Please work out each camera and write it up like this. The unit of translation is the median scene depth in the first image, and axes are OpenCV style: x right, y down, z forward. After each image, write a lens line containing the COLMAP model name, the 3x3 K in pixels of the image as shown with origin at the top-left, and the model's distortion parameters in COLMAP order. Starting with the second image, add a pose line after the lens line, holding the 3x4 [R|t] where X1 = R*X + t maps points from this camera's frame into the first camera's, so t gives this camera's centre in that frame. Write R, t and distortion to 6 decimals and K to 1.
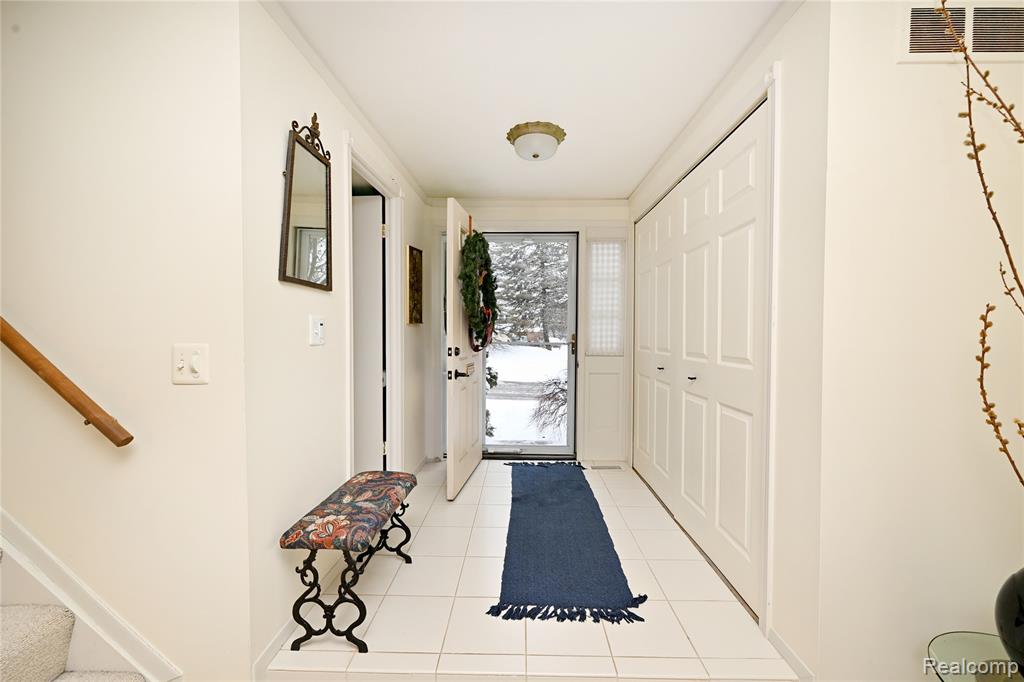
lens RADIAL K [[415.4, 0, 512.0], [0, 415.4, 341.0], [0, 0, 1]] dist [0.001758, 0.000313]
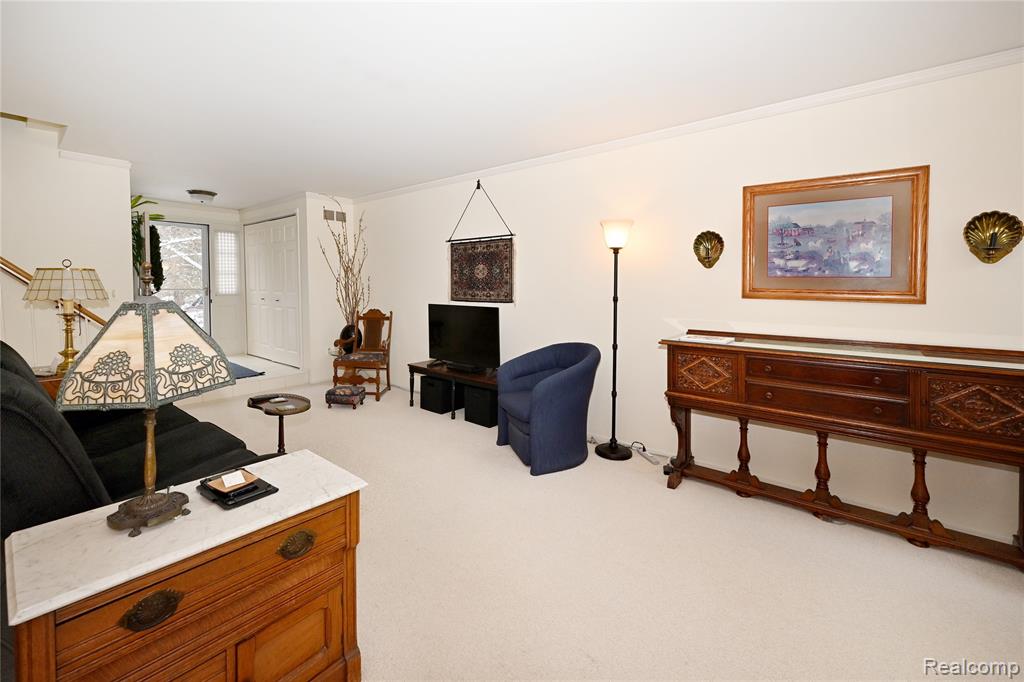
lens RADIAL K [[415.4, 0, 512.0], [0, 415.4, 341.0], [0, 0, 1]] dist [0.001758, 0.000313]
pose [[0.607164, -0.090389, 0.789418, -0.505329], [0.019373, 0.994897, 0.099016, 0.083087], [-0.794340, -0.044826, 0.605817, -1.146684]]
